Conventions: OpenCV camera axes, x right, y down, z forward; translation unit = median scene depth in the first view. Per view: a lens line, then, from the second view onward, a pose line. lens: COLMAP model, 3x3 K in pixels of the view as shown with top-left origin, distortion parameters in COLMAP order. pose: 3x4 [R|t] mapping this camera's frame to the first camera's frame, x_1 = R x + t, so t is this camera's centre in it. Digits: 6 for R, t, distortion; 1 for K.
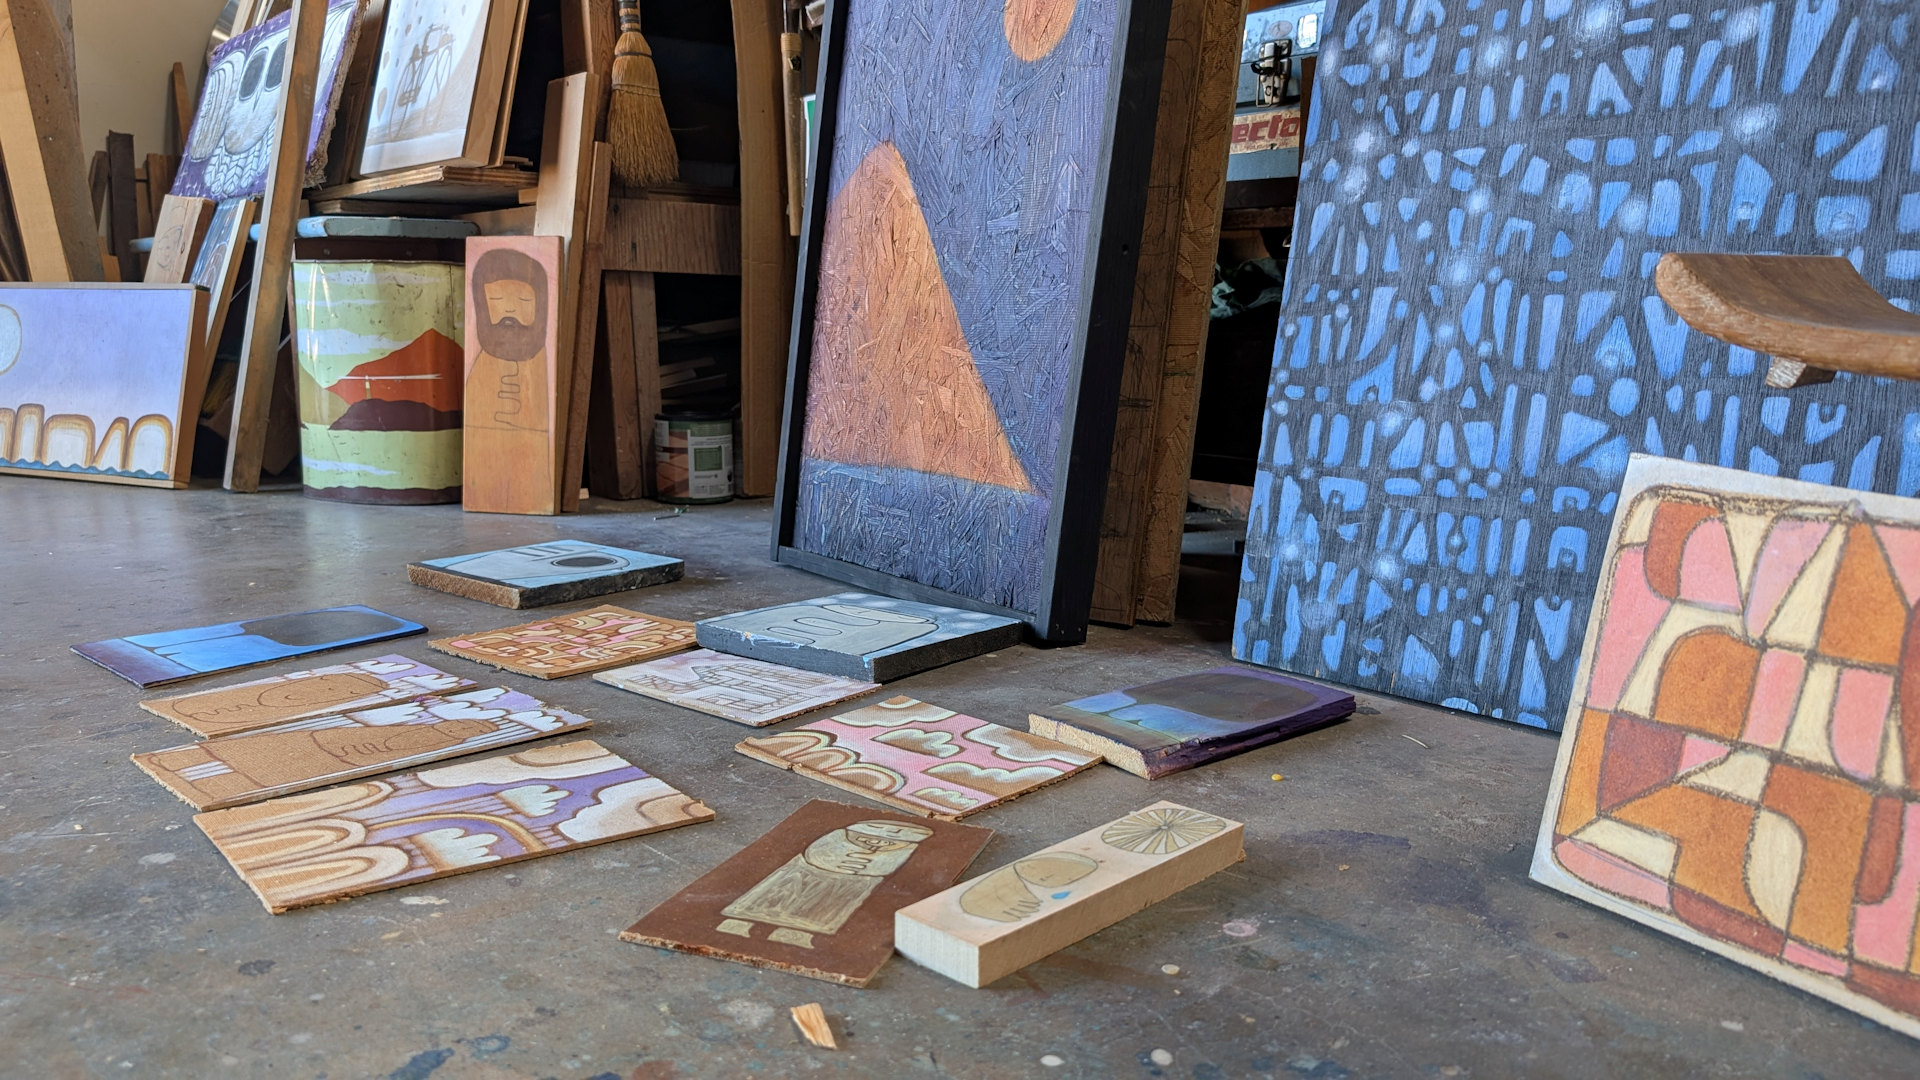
lens RADIAL K [[1398.8, 0, 960.0], [0, 1398.8, 540.0], [0, 0, 1]] dist [0.008157, 0.004983]
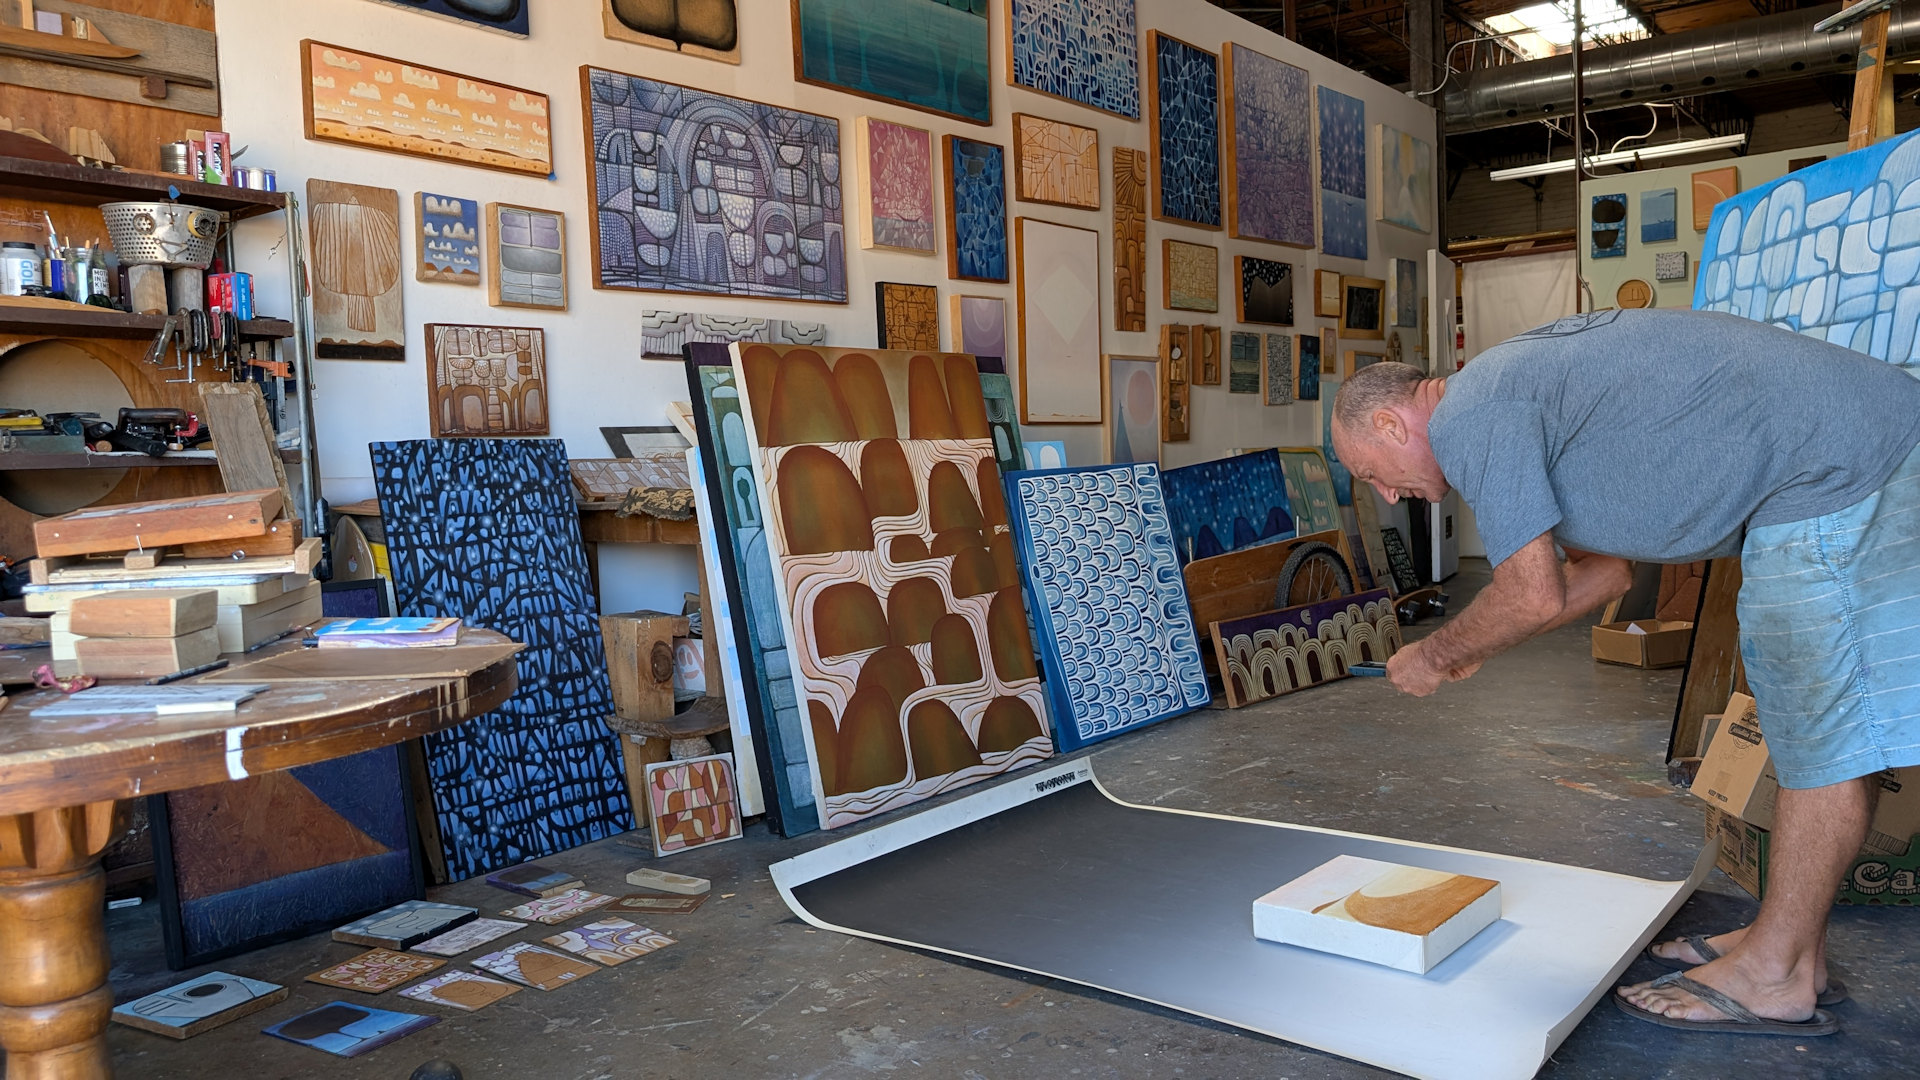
lens RADIAL K [[1337.6, 0, 960.0], [0, 1337.6, 540.0], [0, 0, 1]] dist [0.000699, -0.082478]
pose [[-0.175995, -0.058177, 0.982670, -3.045036], [0.199139, 0.975508, 0.093418, -0.749908], [-0.964038, 0.212129, -0.160099, 0.385260]]
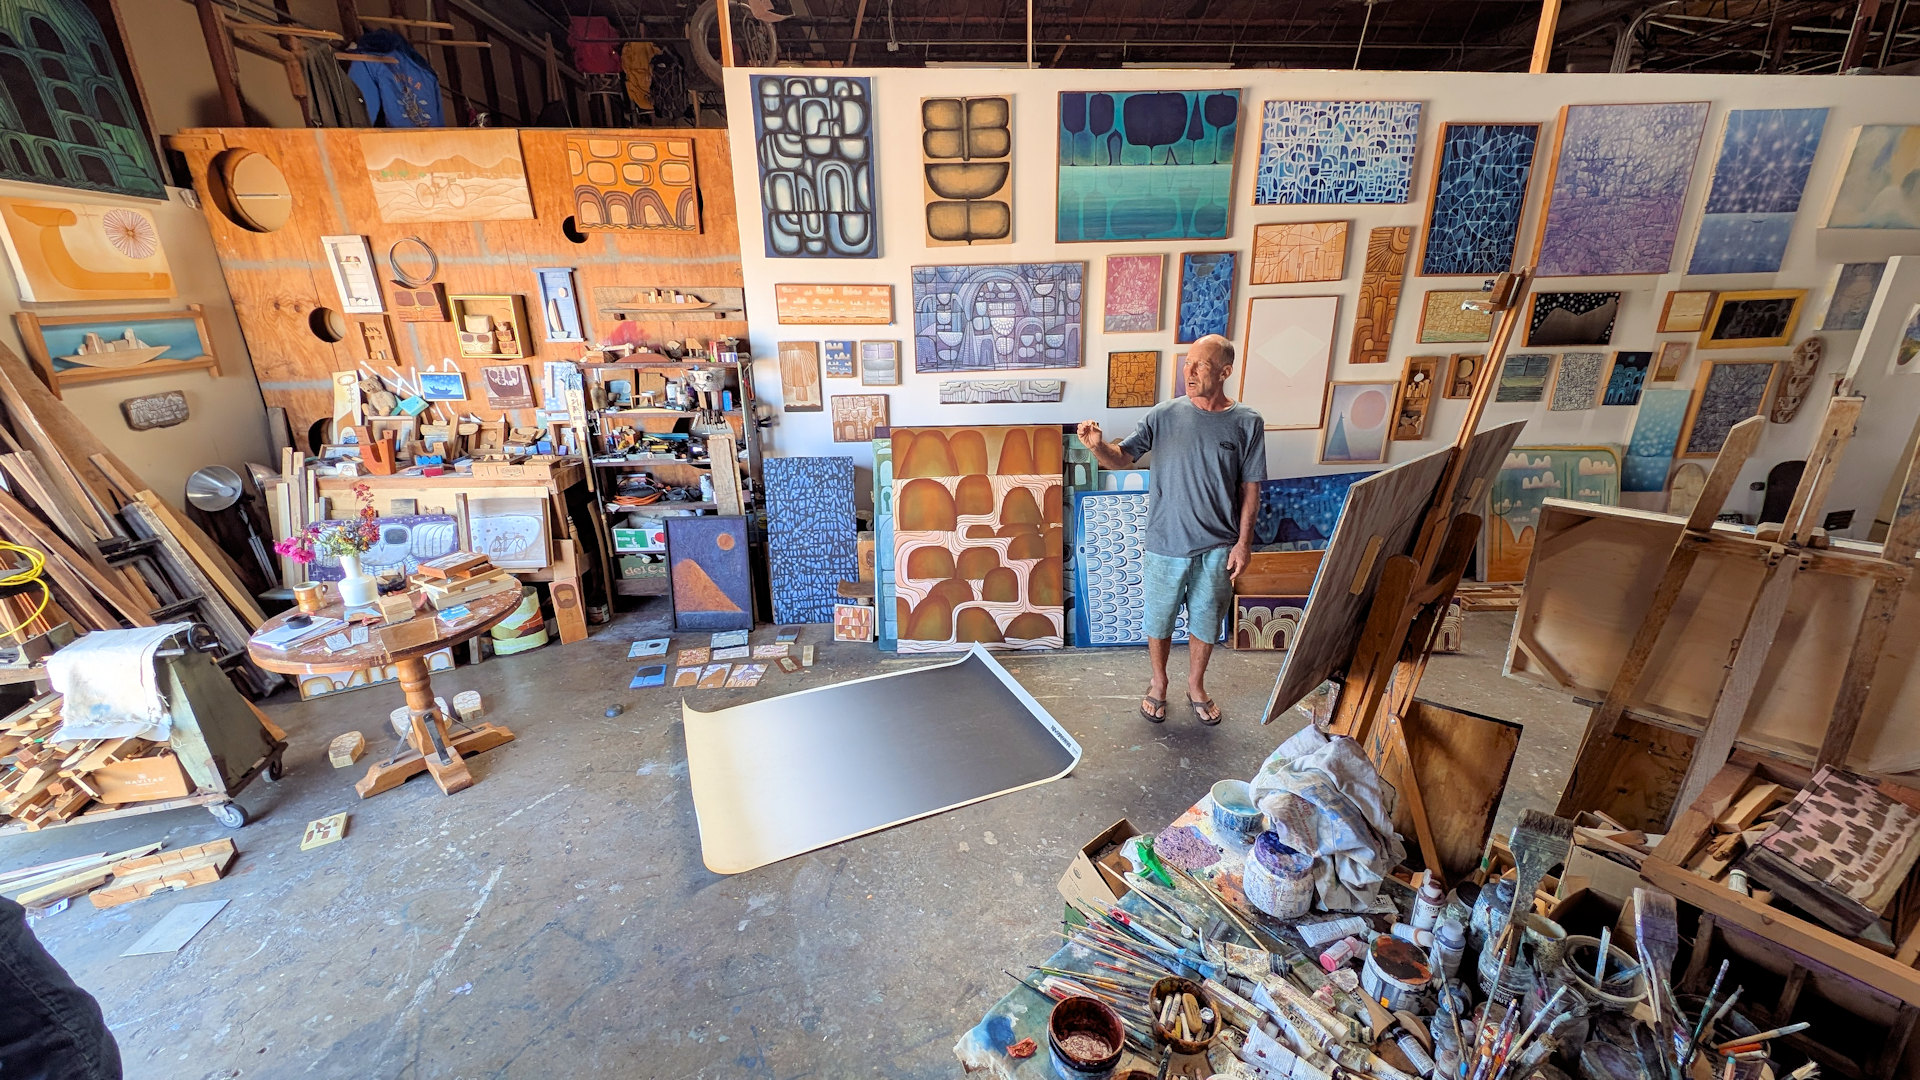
lens RADIAL K [[669.1, 0, 956.6], [0, 669.1, 524.0], [0, 0, 1]] dist [-0.013512, -0.000073]
pose [[0.600965, -0.243203, 0.761376, -2.209420], [0.143491, 0.969935, 0.196563, -1.219865], [-0.786290, -0.008876, 0.617794, -2.390018]]
